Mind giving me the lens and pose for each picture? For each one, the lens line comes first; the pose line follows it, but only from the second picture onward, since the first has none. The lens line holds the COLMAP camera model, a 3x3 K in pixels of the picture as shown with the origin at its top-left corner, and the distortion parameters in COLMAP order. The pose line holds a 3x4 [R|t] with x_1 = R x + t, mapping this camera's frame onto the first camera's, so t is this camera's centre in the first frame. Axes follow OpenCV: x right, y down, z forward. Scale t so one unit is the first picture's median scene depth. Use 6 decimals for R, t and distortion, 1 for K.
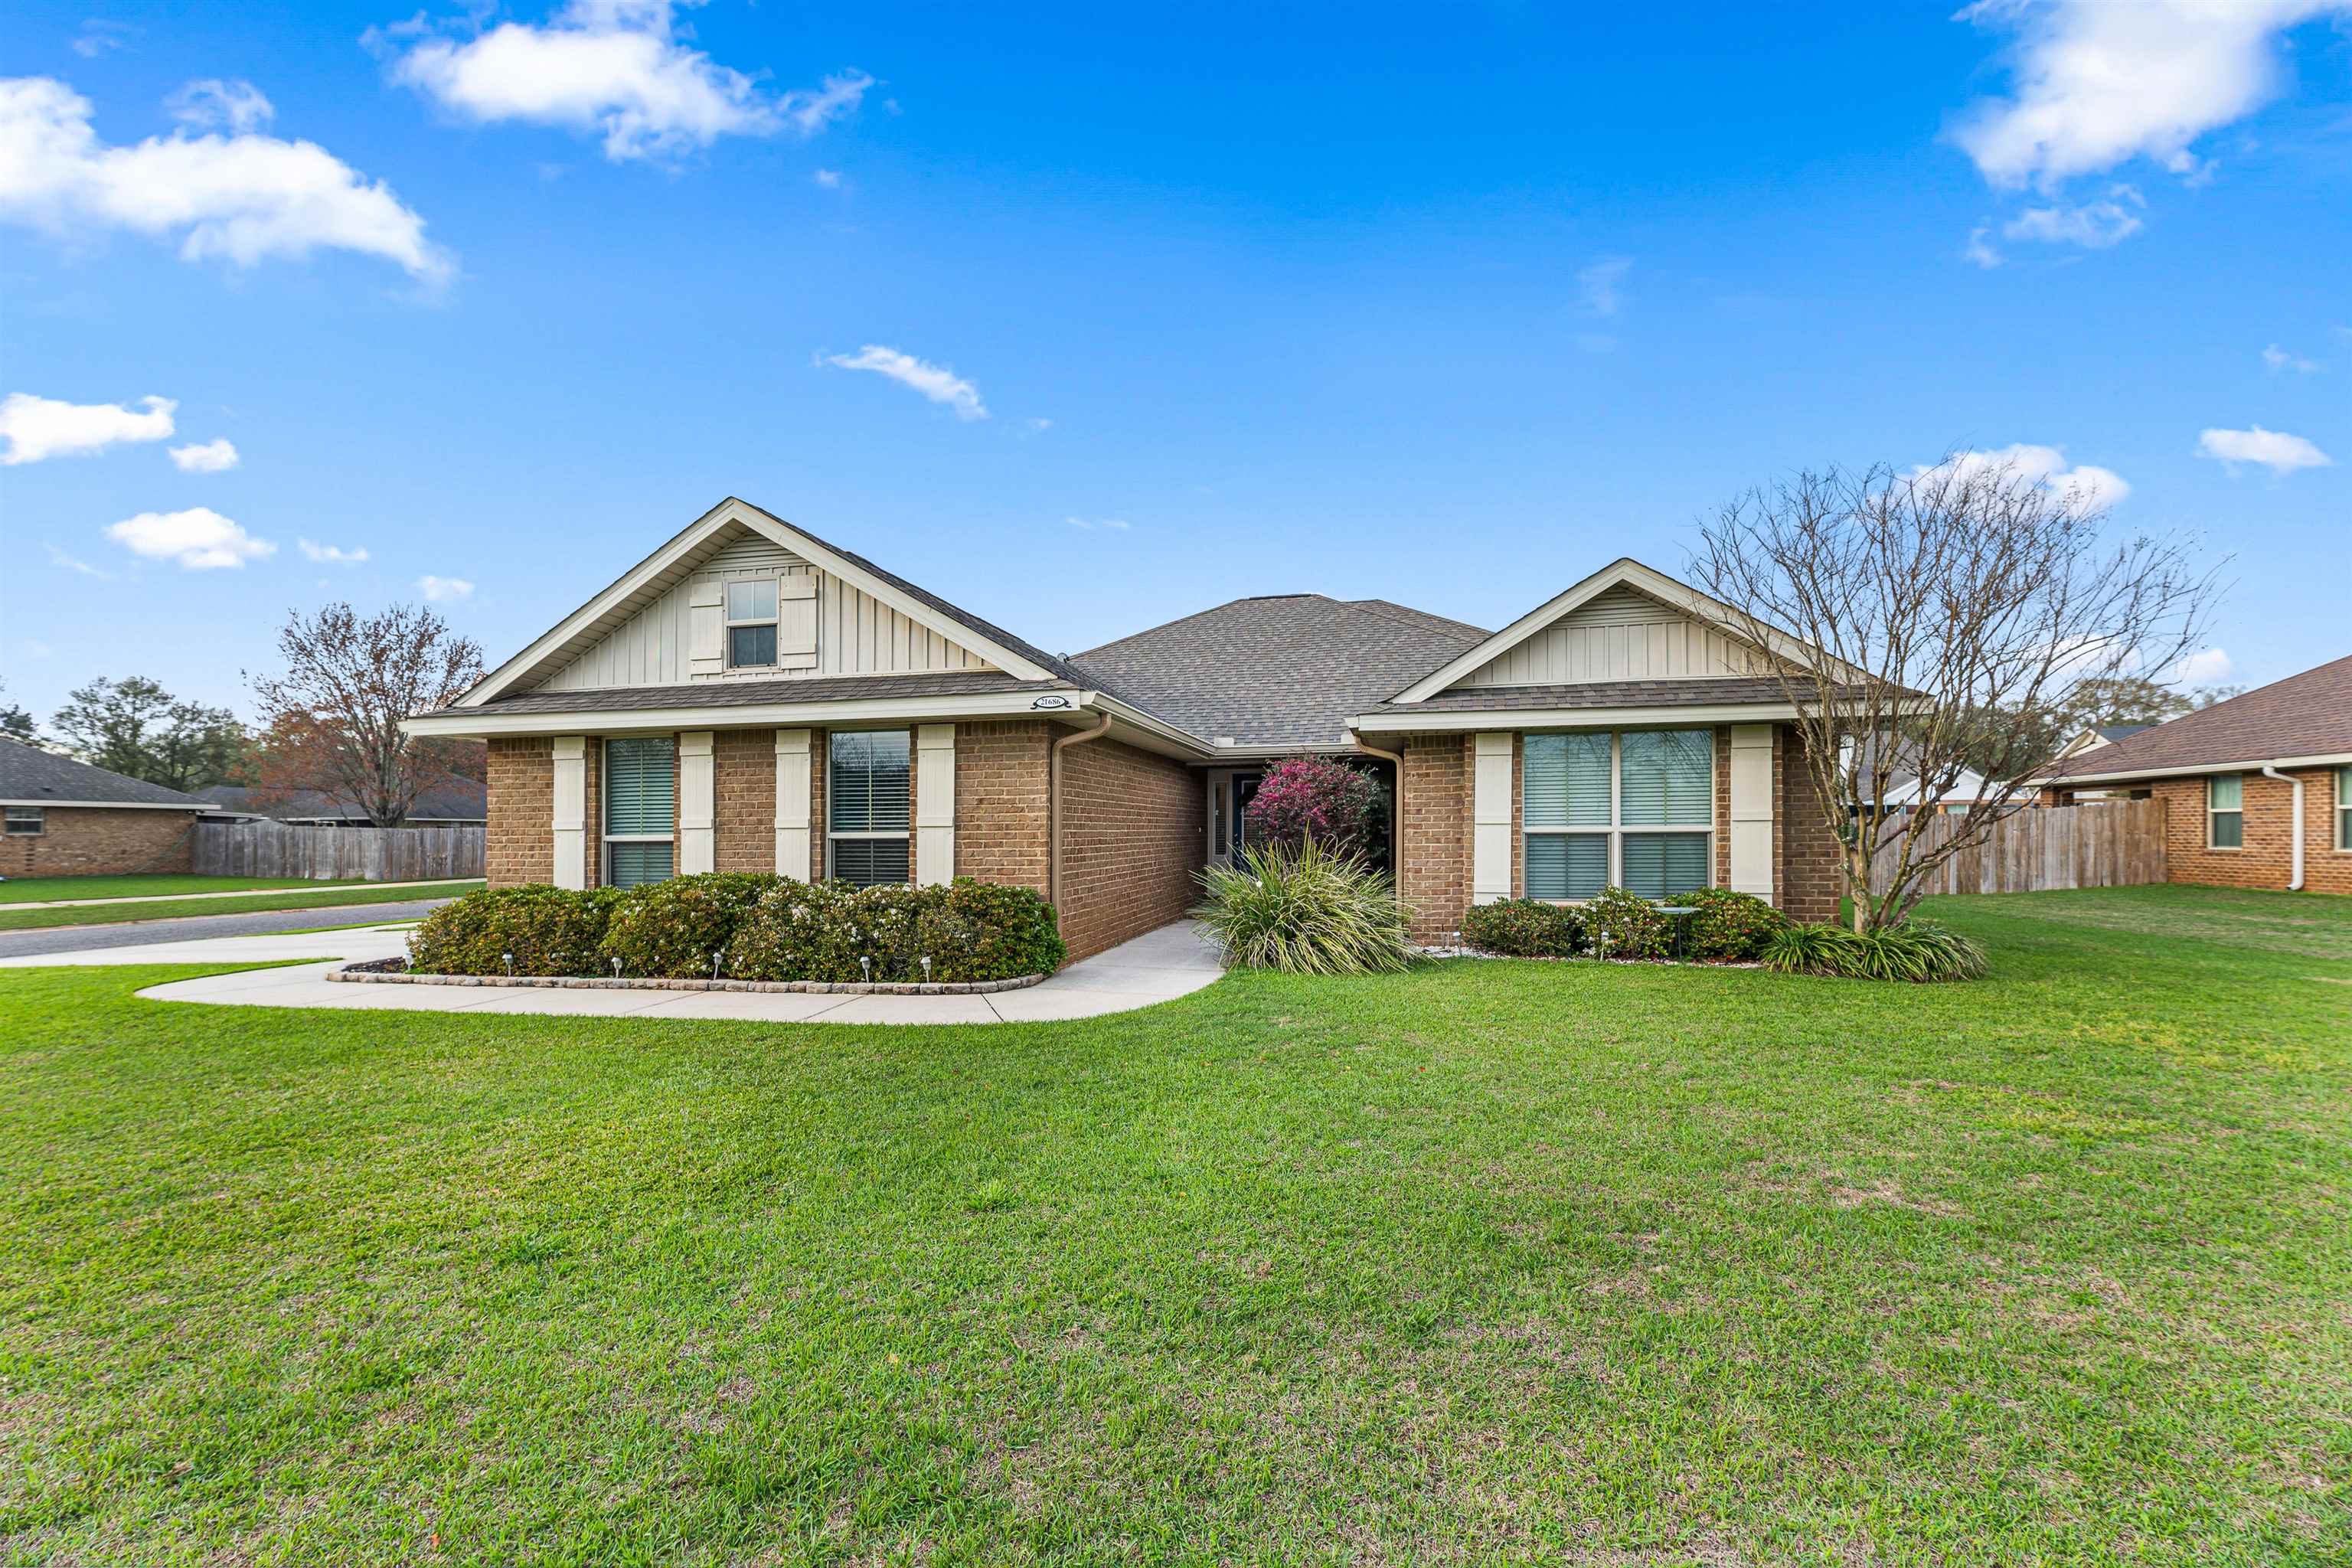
lens RADIAL K [[962.6, 0, 1178.1], [0, 962.6, 837.8], [0, 0, 1]] dist [-0.002195, -0.000279]
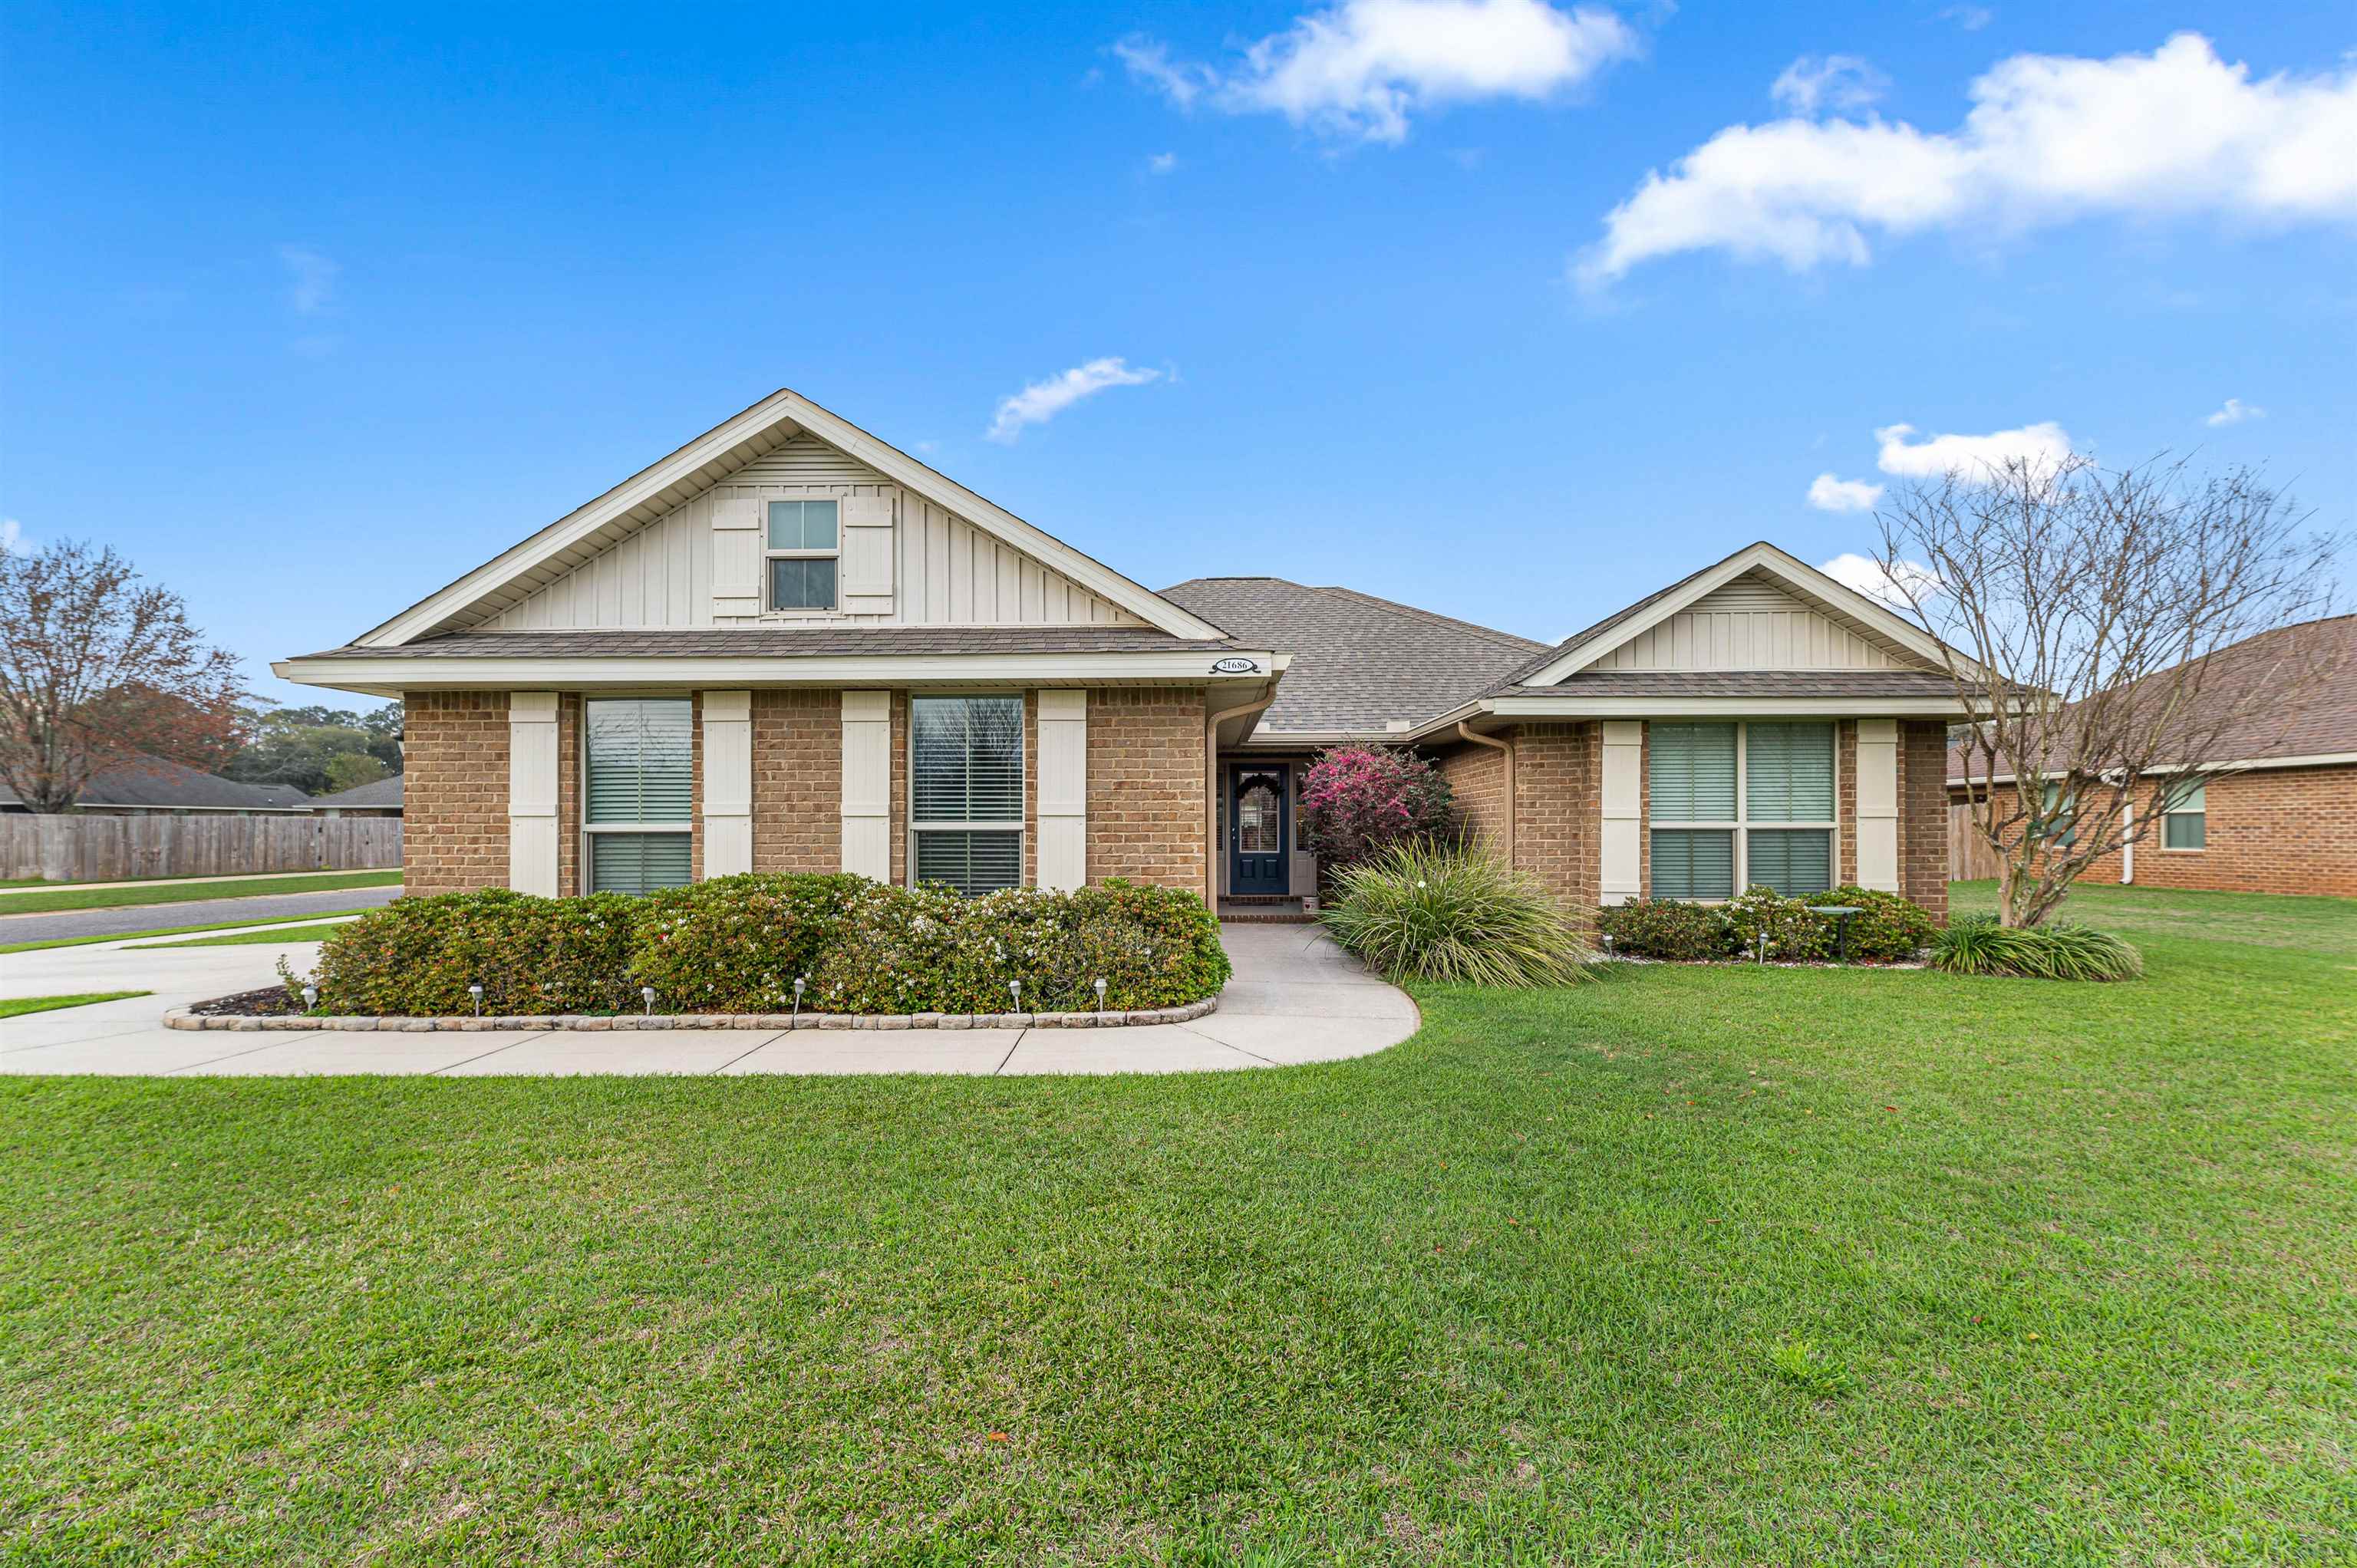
lens RADIAL K [[963.4, 0, 1169.4], [0, 963.4, 836.5], [0, 0, 1]] dist [-0.004416, -0.000463]
pose [[0.981831, 0.004968, 0.189692, -0.300133], [-0.005498, 0.999982, 0.002270, 0.003342], [-0.189678, -0.003272, 0.981841, 0.175657]]
